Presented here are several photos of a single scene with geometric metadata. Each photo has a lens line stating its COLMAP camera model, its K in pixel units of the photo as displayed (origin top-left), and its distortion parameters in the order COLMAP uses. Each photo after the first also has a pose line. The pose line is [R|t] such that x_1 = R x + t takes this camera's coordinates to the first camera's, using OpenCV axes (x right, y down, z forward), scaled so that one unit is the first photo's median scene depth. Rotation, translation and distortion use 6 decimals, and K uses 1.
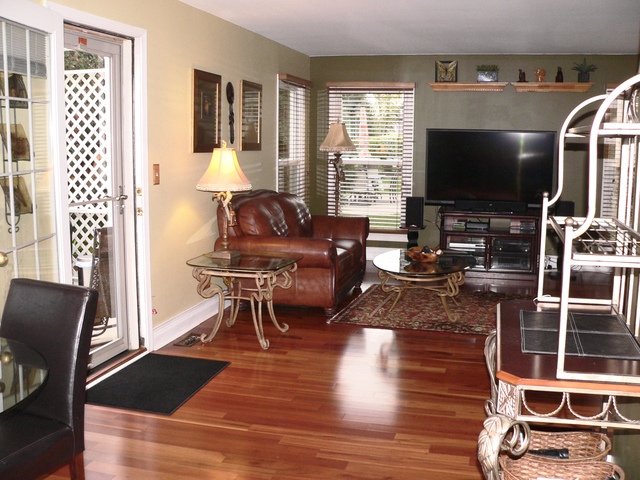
lens RADIAL K [[678.8, 0, 320.0], [0, 678.8, 240.0], [0, 0, 1]] dist [-0.186153, 0.149763]
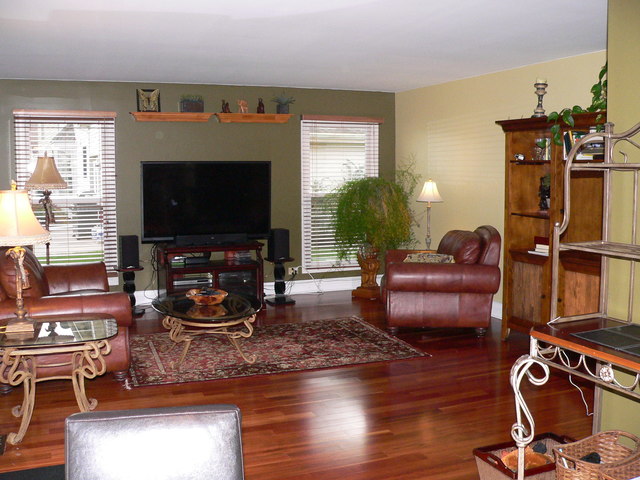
lens RADIAL K [[678.8, 0, 320.0], [0, 678.8, 240.0], [0, 0, 1]] dist [-0.186153, 0.149763]
pose [[0.799899, -0.072706, 0.595714, -0.204045], [0.098962, 0.995025, -0.011440, -0.022893], [-0.591919, 0.068103, 0.803115, 0.120229]]
